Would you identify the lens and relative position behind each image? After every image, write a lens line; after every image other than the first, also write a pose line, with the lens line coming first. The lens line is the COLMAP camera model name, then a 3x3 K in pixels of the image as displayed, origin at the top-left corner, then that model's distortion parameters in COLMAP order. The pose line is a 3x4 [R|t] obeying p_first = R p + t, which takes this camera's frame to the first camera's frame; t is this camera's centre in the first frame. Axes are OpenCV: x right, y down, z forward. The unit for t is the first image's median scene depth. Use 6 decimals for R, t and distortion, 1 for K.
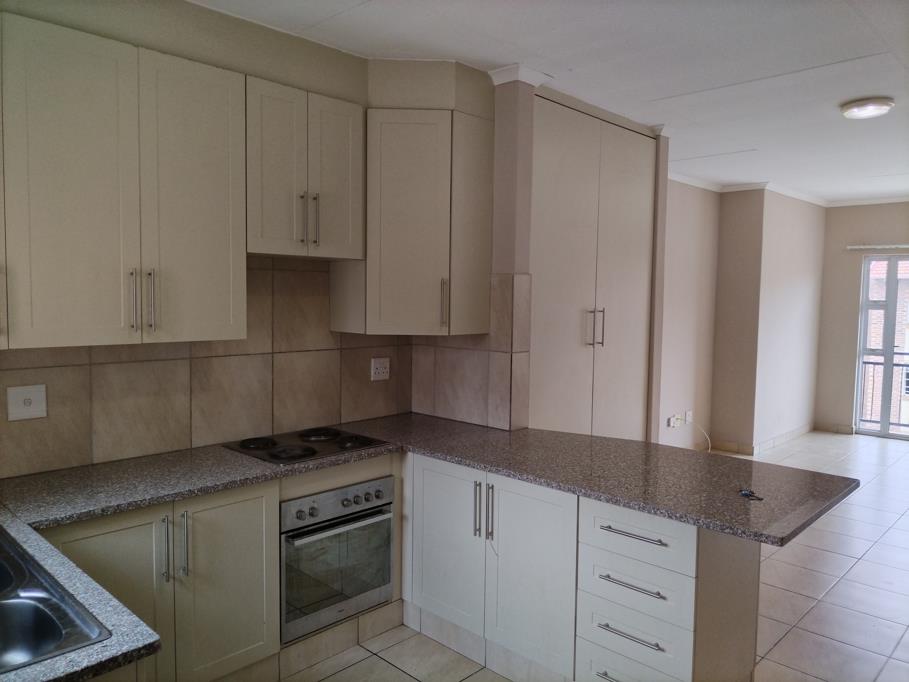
lens RADIAL K [[663.8, 0, 454.4], [0, 663.8, 342.0], [0, 0, 1]] dist [0.021673, -0.015930]
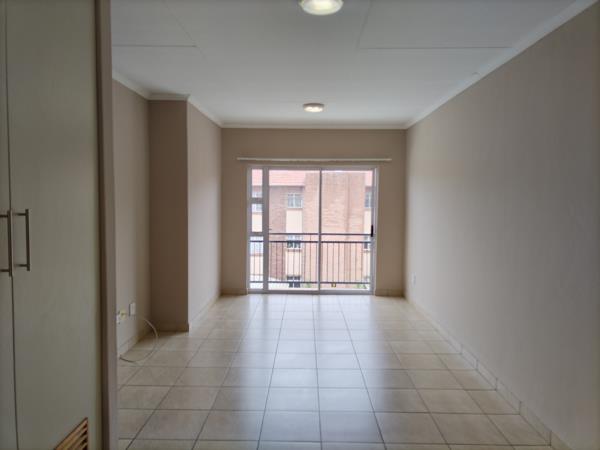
lens RADIAL K [[438.1, 0, 317.1], [0, 438.1, 221.7], [0, 0, 1]] dist [0.021673, -0.015930]
pose [[0.702850, -0.045682, 0.709870, 0.061711], [0.053741, 0.998494, 0.011046, -0.014625], [-0.709305, 0.030385, 0.704247, 0.261207]]
